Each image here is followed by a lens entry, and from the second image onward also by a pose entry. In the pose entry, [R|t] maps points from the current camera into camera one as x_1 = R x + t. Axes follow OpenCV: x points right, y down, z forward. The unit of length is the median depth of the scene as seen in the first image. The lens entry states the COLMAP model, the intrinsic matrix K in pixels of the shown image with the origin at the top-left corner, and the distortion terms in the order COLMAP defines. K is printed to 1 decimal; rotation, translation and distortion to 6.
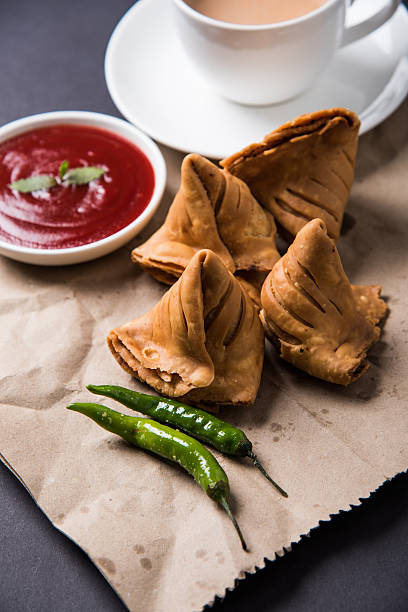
lens RADIAL K [[1547.1, 0, 204.0], [0, 1547.1, 306.0], [0, 0, 1]] dist [0.473792, 0.157927]
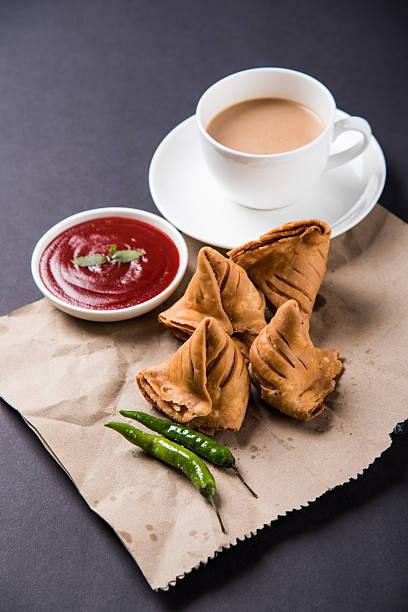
lens RADIAL K [[1471.1, 0, 204.0], [0, 1471.1, 306.0], [0, 0, 1]] dist [0.459417, 0.010749]
pose [[0.998120, 0.055506, -0.025994, 0.027876], [-0.056331, 0.997895, -0.032134, -0.003650], [0.024156, 0.033538, 0.999145, -0.307037]]
